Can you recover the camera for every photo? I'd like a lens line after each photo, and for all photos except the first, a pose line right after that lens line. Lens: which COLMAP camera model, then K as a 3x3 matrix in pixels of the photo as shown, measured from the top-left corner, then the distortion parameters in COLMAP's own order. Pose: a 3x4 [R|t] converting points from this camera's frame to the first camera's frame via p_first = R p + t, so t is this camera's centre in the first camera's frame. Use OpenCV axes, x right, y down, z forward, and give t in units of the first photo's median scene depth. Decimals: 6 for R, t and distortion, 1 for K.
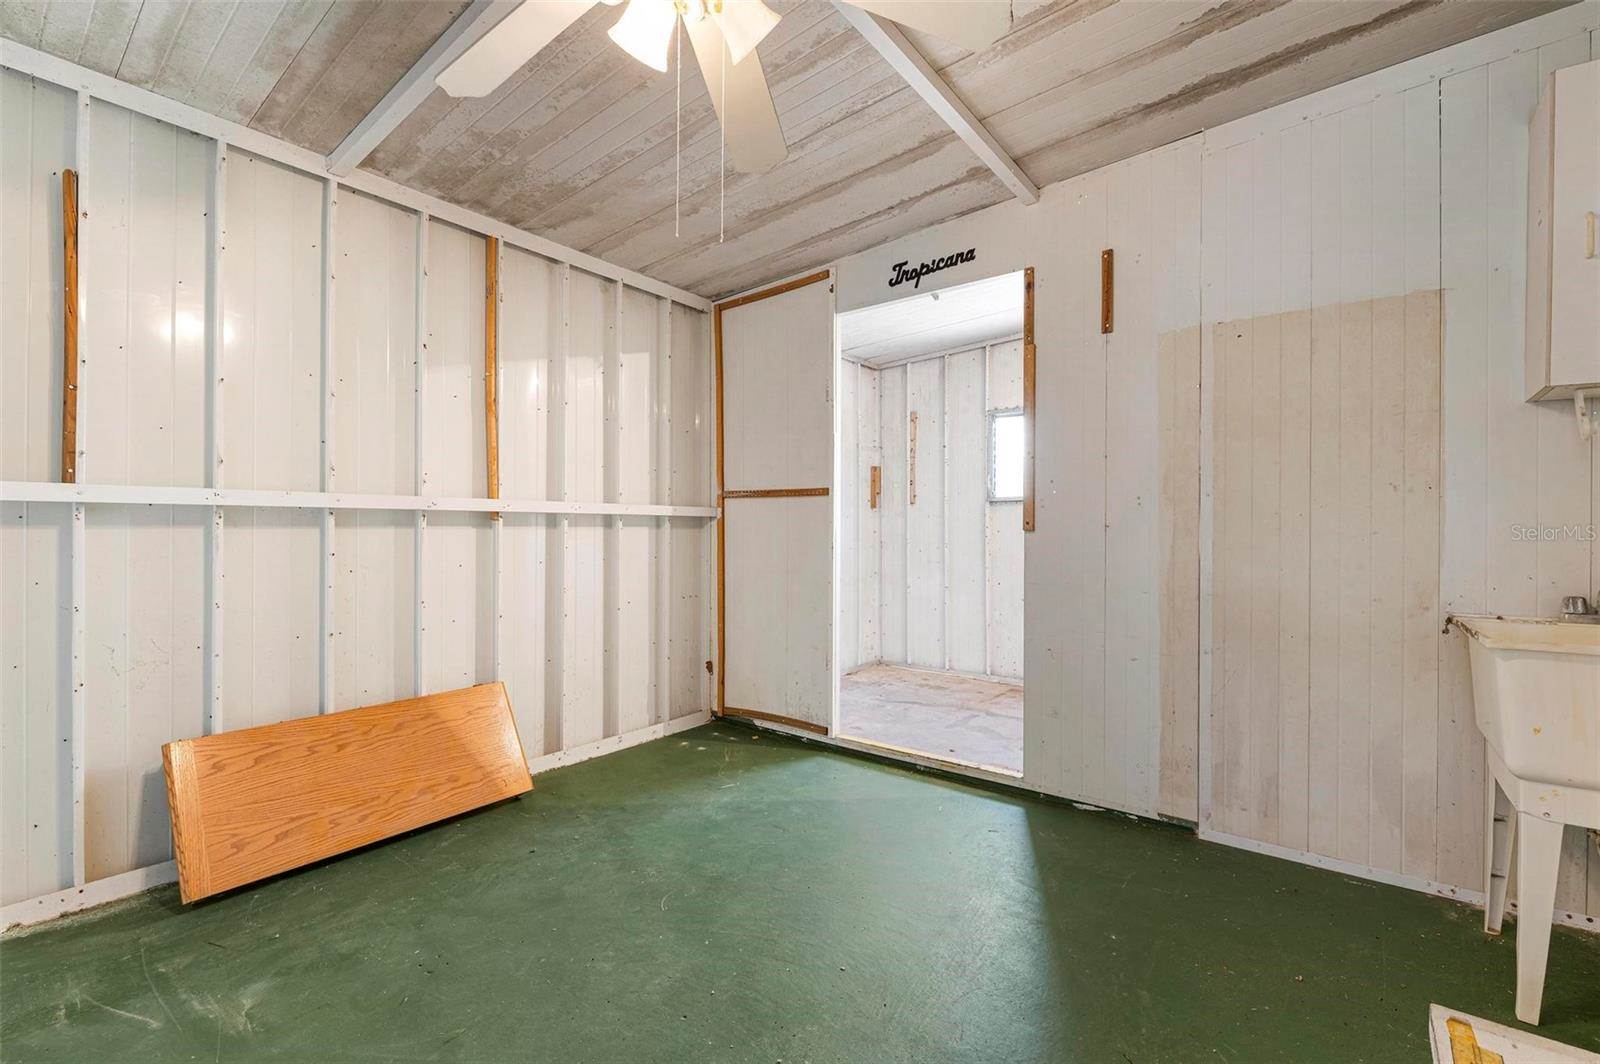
lens RADIAL K [[703.6, 0, 800.0], [0, 703.6, 532.0], [0, 0, 1]] dist [0.018945, -0.010697]
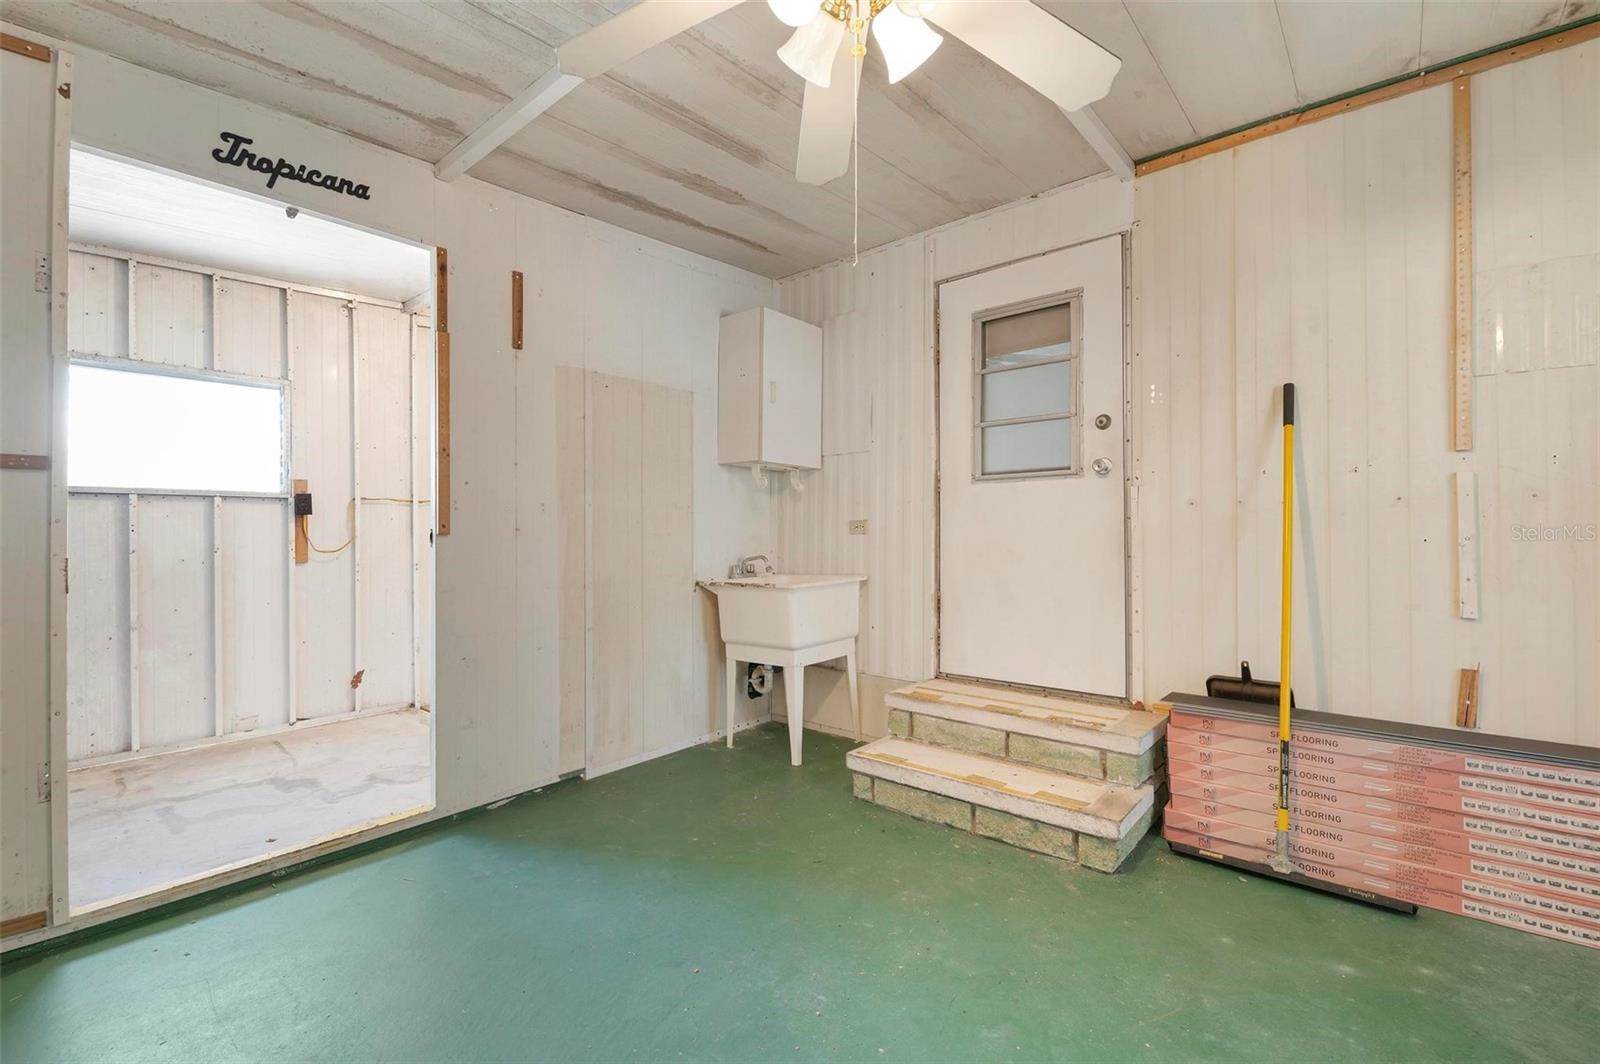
lens RADIAL K [[703.6, 0, 800.0], [0, 703.6, 532.0], [0, 0, 1]] dist [0.018945, -0.010697]
pose [[0.021914, -0.002320, 0.999757, -0.569617], [0.008671, 0.999960, 0.002130, -0.003164], [-0.999722, 0.008623, 0.021933, 0.502736]]
